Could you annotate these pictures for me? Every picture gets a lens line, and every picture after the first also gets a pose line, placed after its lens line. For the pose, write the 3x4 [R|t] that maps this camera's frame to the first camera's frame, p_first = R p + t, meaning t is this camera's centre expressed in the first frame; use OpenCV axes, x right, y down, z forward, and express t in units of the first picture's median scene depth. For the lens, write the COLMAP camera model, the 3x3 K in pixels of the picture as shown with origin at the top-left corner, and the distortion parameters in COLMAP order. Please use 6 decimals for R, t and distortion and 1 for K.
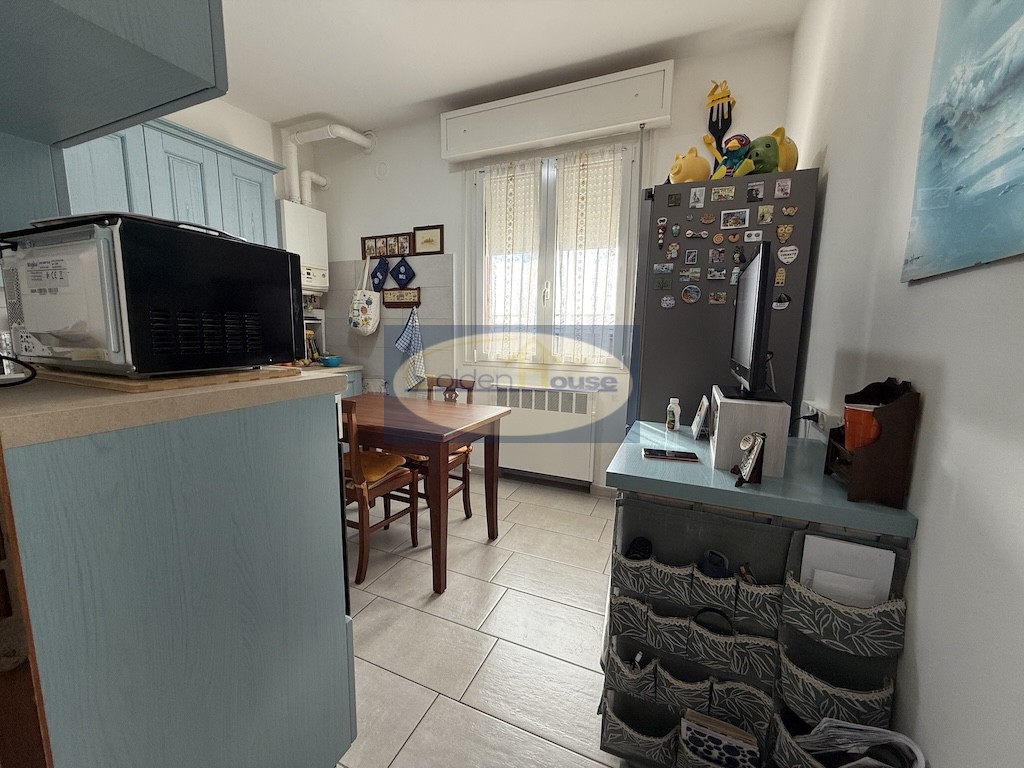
lens RADIAL K [[409.8, 0, 512.0], [0, 409.8, 384.0], [0, 0, 1]] dist [0.002563, 0.000129]
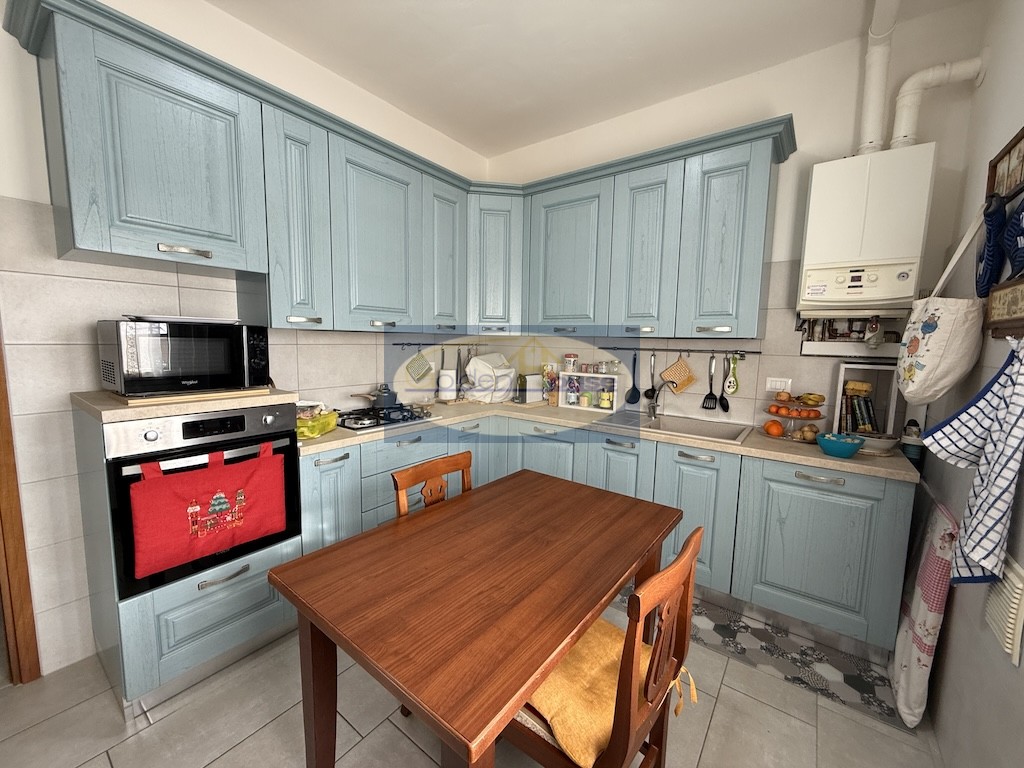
lens RADIAL K [[409.8, 0, 512.0], [0, 409.8, 384.0], [0, 0, 1]] dist [0.002563, 0.000129]
pose [[-0.224121, 0.087147, -0.970657, 0.140605], [-0.157629, 0.979638, 0.124349, -0.127862], [0.961729, 0.180873, -0.205821, 0.693593]]
